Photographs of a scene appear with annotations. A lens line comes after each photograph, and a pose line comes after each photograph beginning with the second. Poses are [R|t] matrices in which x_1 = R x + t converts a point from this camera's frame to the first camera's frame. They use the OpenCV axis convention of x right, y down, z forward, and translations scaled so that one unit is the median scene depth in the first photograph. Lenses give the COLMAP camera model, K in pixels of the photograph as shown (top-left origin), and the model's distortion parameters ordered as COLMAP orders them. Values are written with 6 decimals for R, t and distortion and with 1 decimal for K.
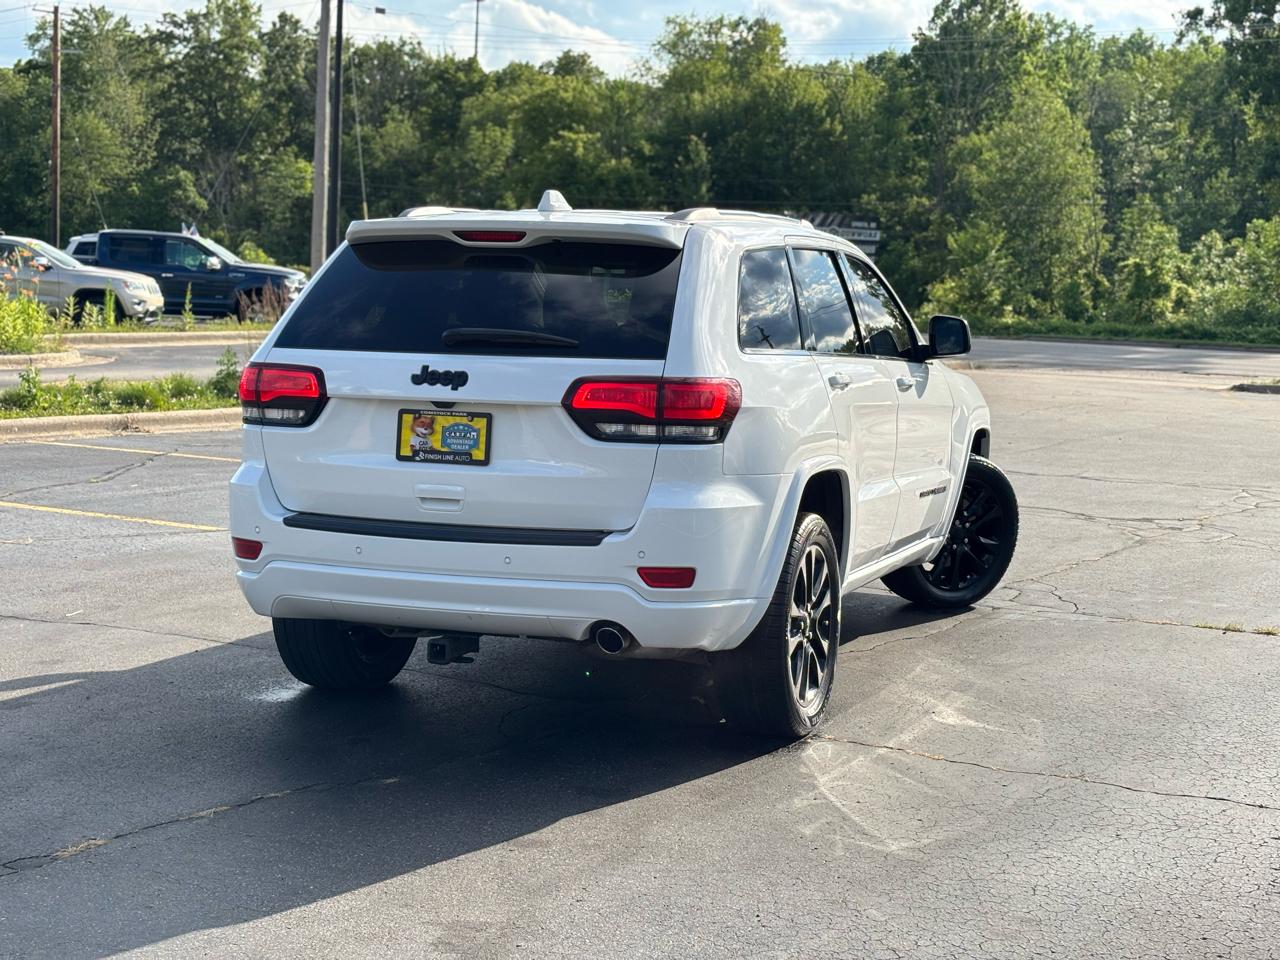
lens RADIAL K [[1895.4, 0, 639.2], [0, 1895.4, 499.9], [0, 0, 1]] dist [0.208076, -0.714562]
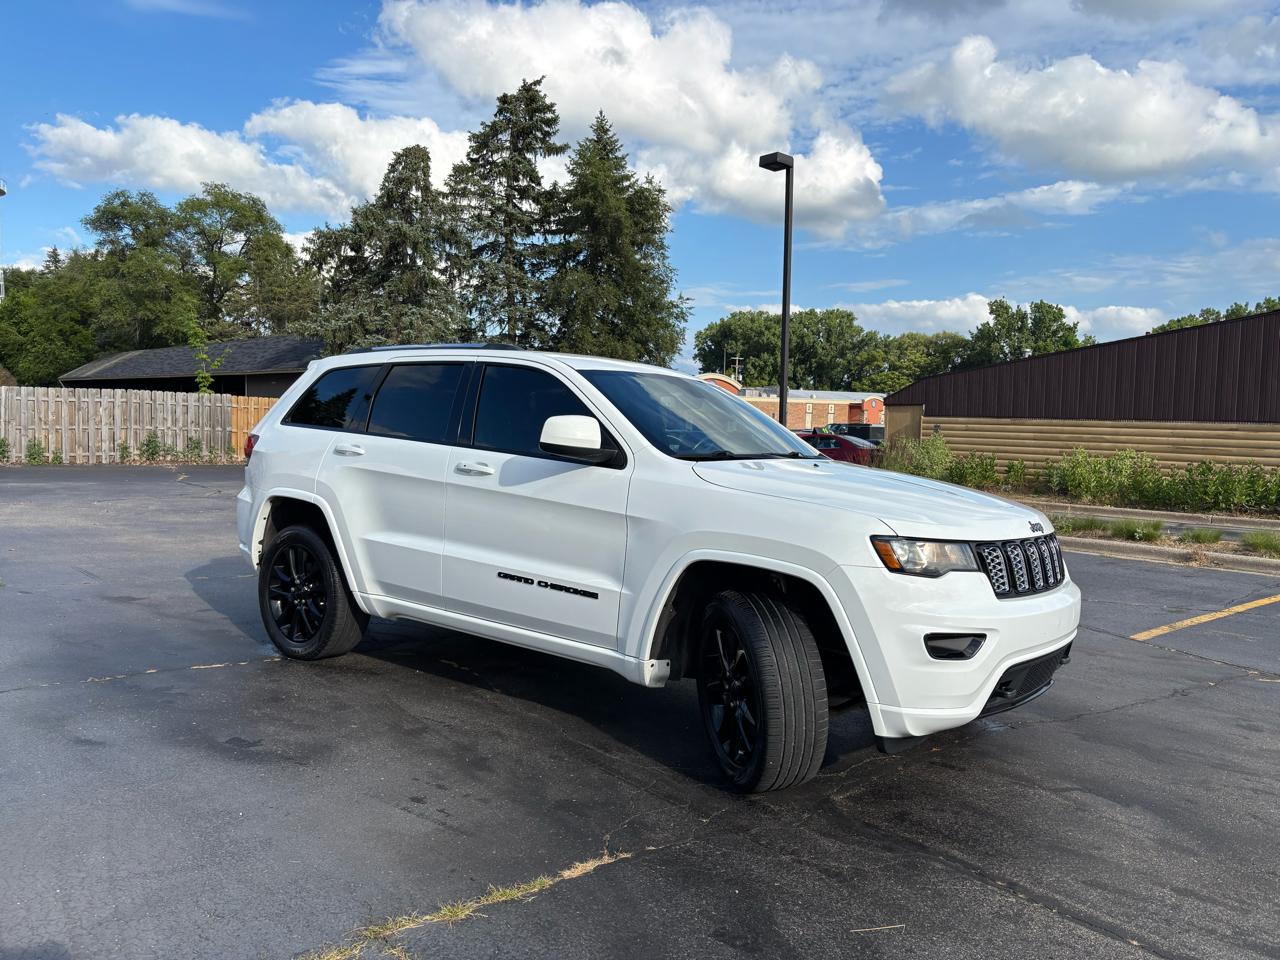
lens RADIAL K [[964.5, 0, 642.3], [0, 964.5, 483.7], [0, 0, 1]] dist [0.043081, -0.059156]
pose [[-0.290063, 0.012097, -0.956931, 0.048403], [-0.152677, 0.986528, 0.058751, -0.007337], [0.944750, 0.163143, -0.284308, 0.090434]]
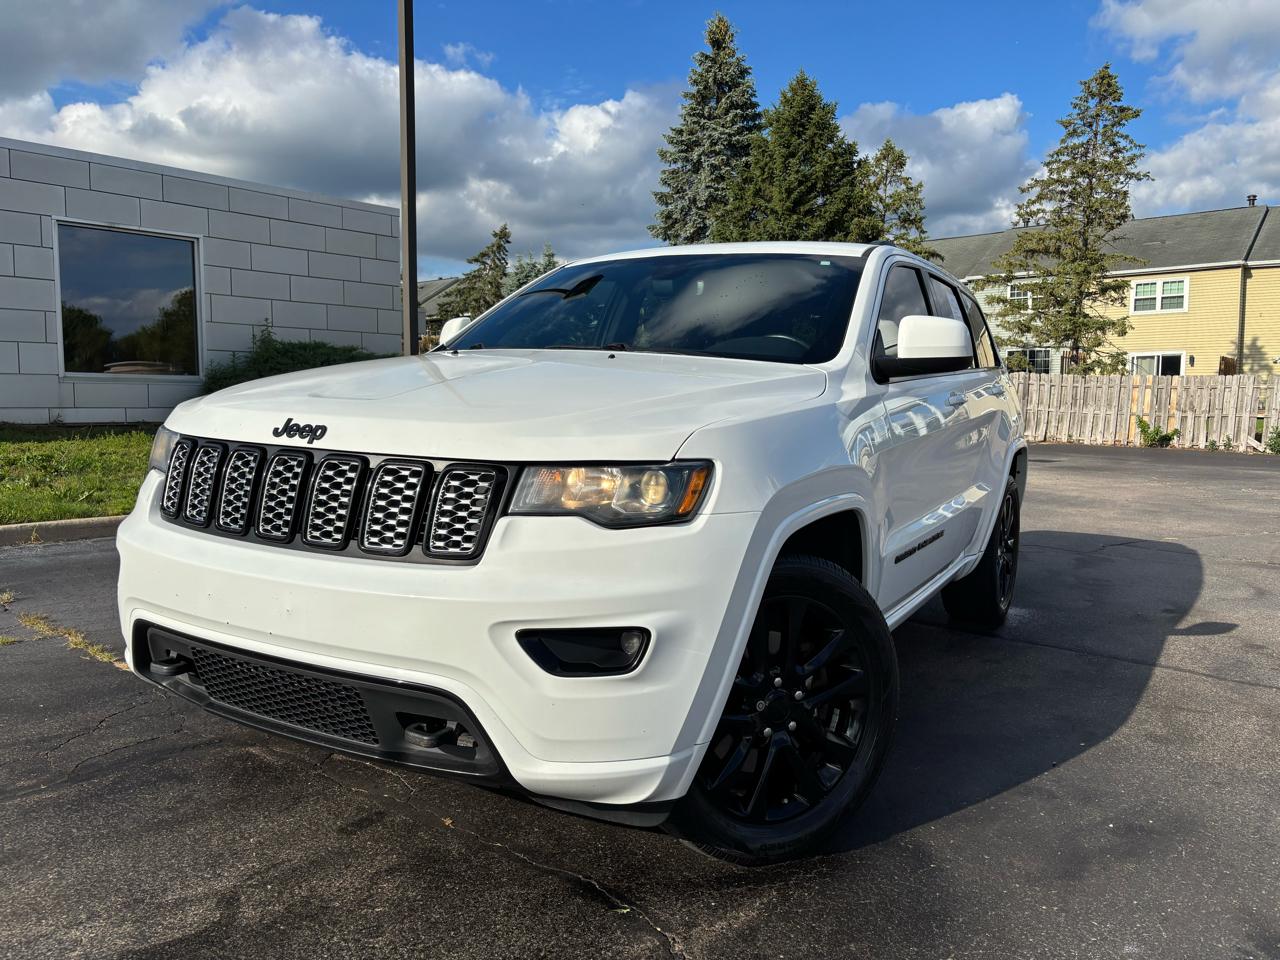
lens RADIAL K [[964.5, 0, 642.3], [0, 964.5, 483.7], [0, 0, 1]] dist [0.043081, -0.059156]
pose [[-0.987242, -0.066101, 0.144860, -0.000586], [-0.034649, 0.977143, 0.209740, -0.009188], [-0.155413, 0.202045, -0.966967, 0.112651]]
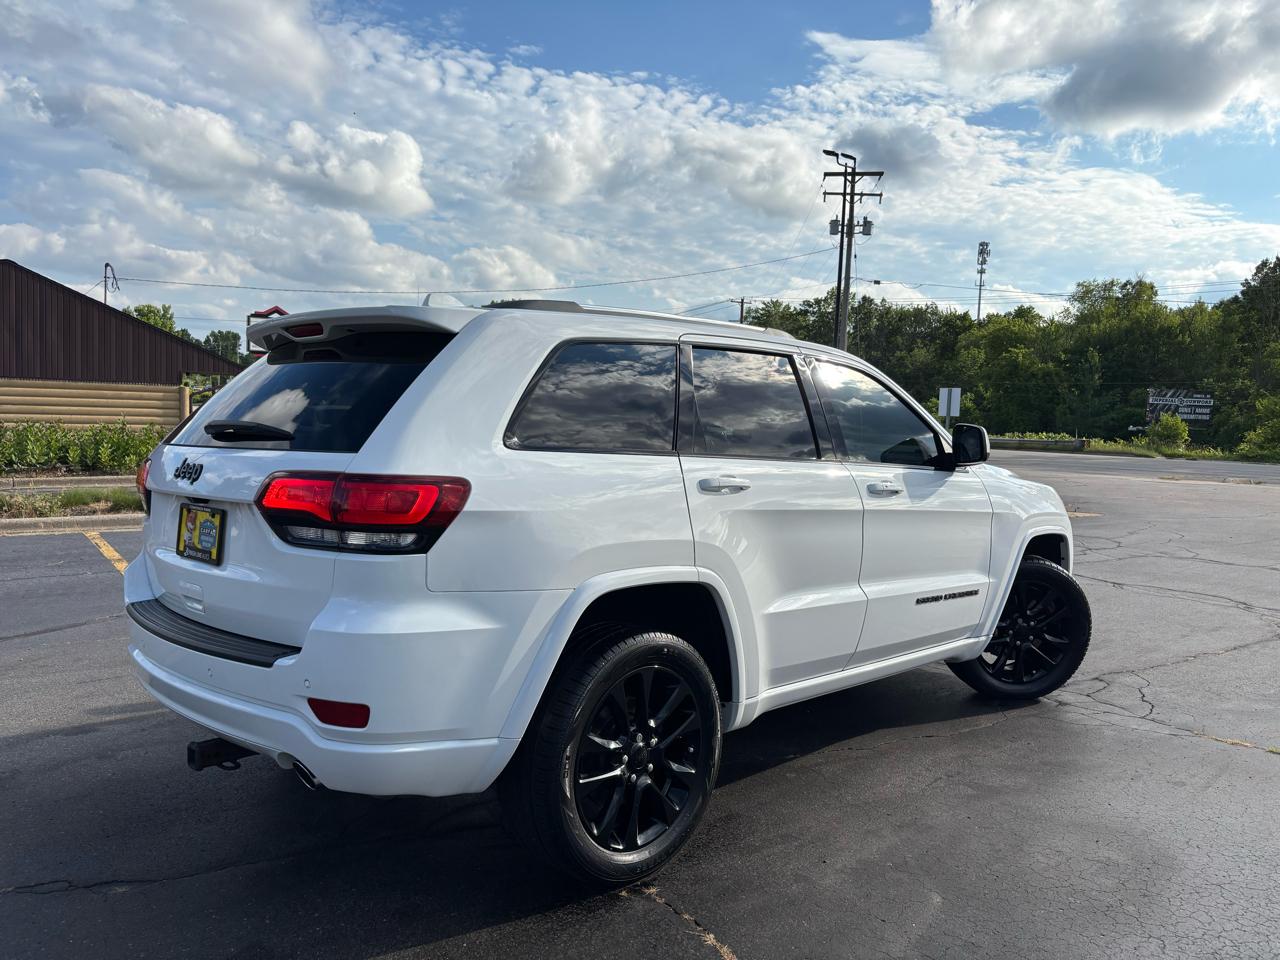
lens RADIAL K [[960.2, 0, 637.3], [0, 960.2, 501.3], [0, 0, 1]] dist [0.024589, -0.031684]
pose [[0.911040, 0.025120, -0.411553, 0.016182], [-0.043265, 0.998456, -0.034830, -0.002272], [0.410042, 0.049538, 0.910720, 0.035111]]
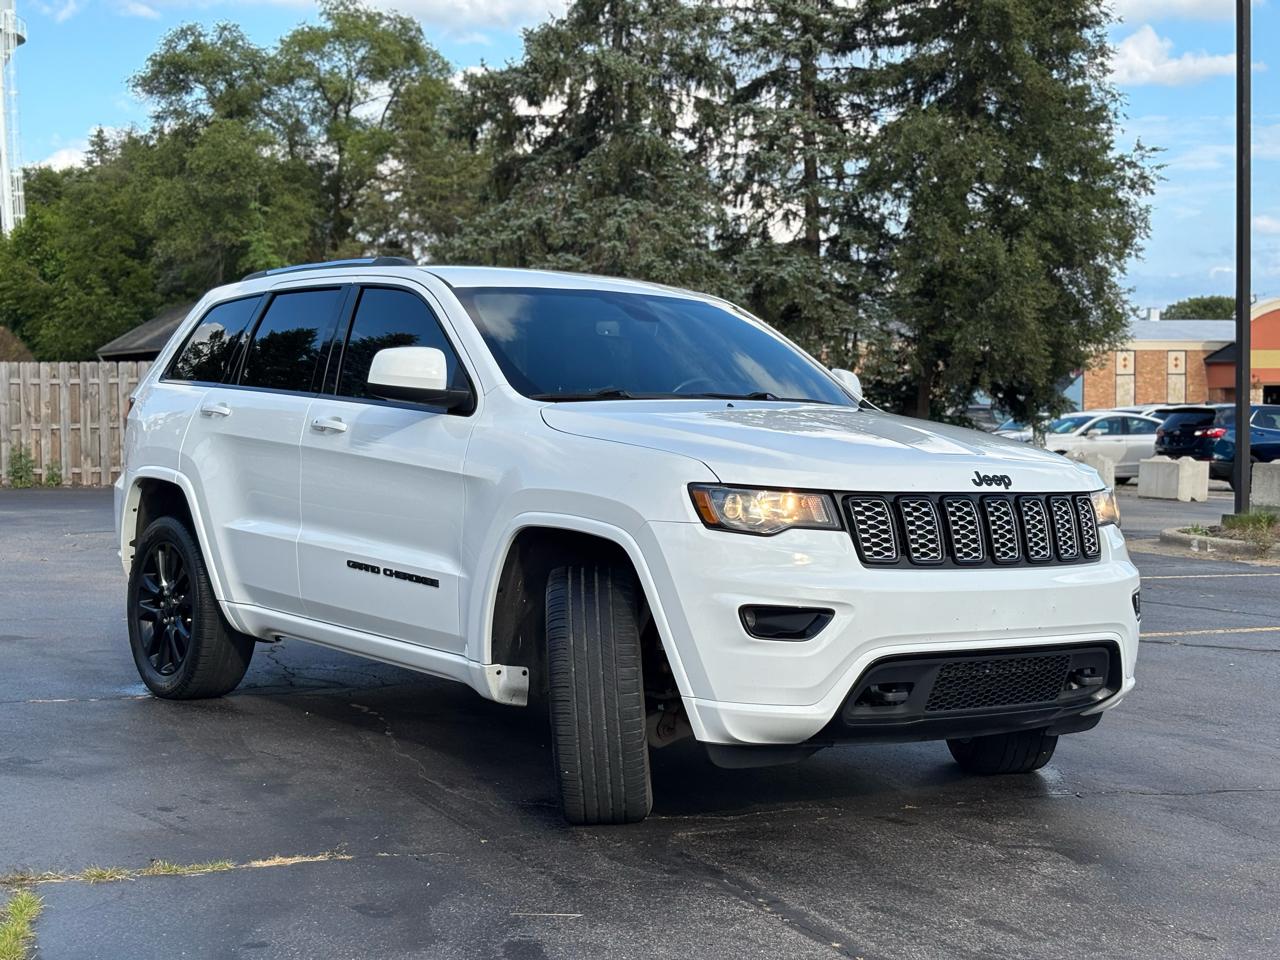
lens RADIAL K [[1895.4, 0, 639.2], [0, 1895.4, 499.9], [0, 0, 1]] dist [0.208076, -0.714562]
pose [[-0.540807, 0.001709, -0.841145, 0.057402], [-0.122274, 0.989216, 0.080625, -0.008289], [0.832212, 0.146453, -0.534766, 0.113918]]
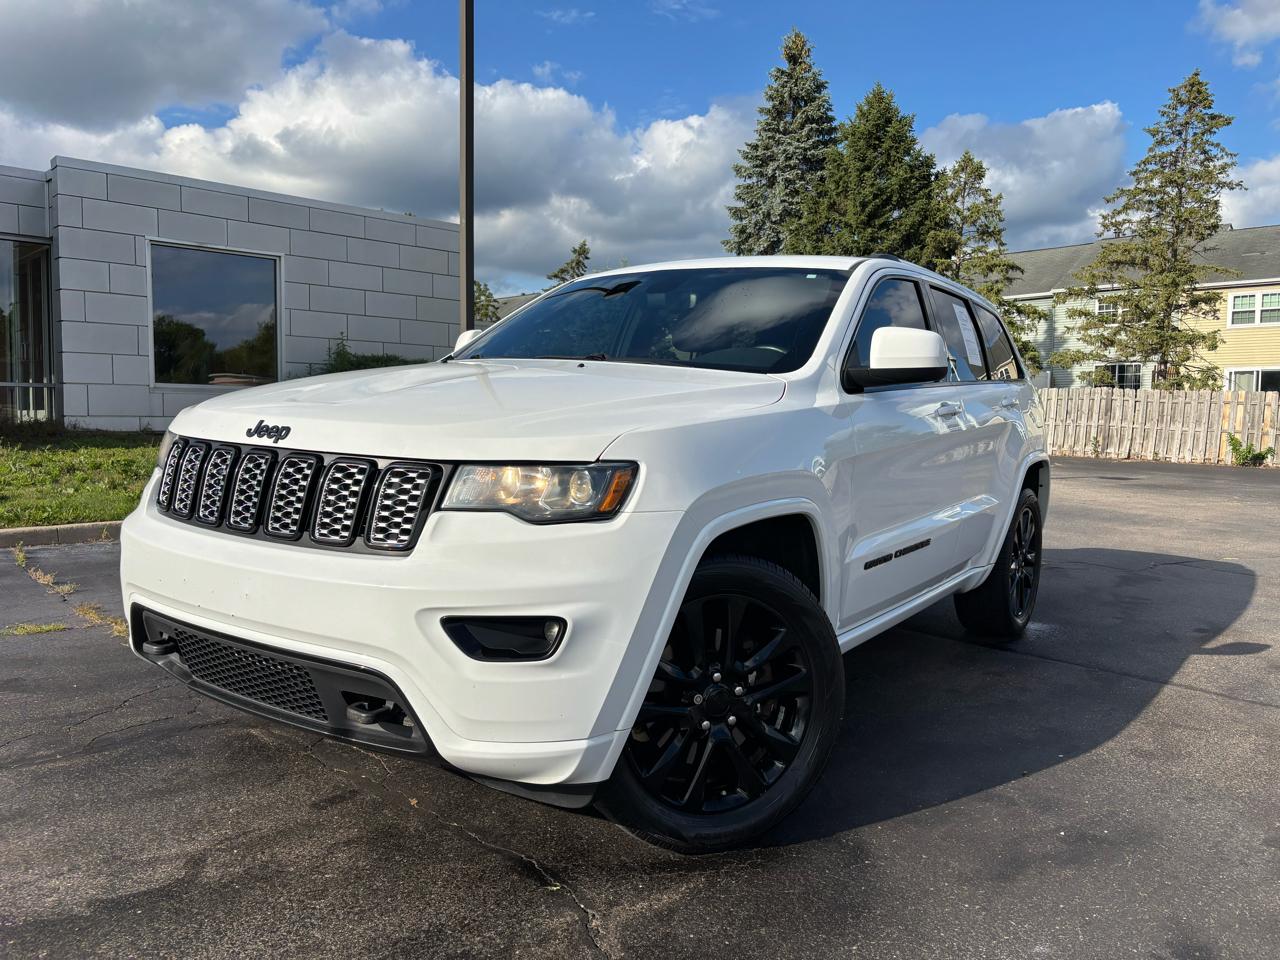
lens RADIAL K [[963.7, 0, 640.0], [0, 963.7, 480.0], [0, 0, 1]] dist [0.045747, -0.062177]
pose [[-0.970236, -0.075730, 0.230014, -0.003842], [-0.030324, 0.980362, 0.194862, -0.009251], [-0.240254, 0.182088, -0.953479, 0.113194]]
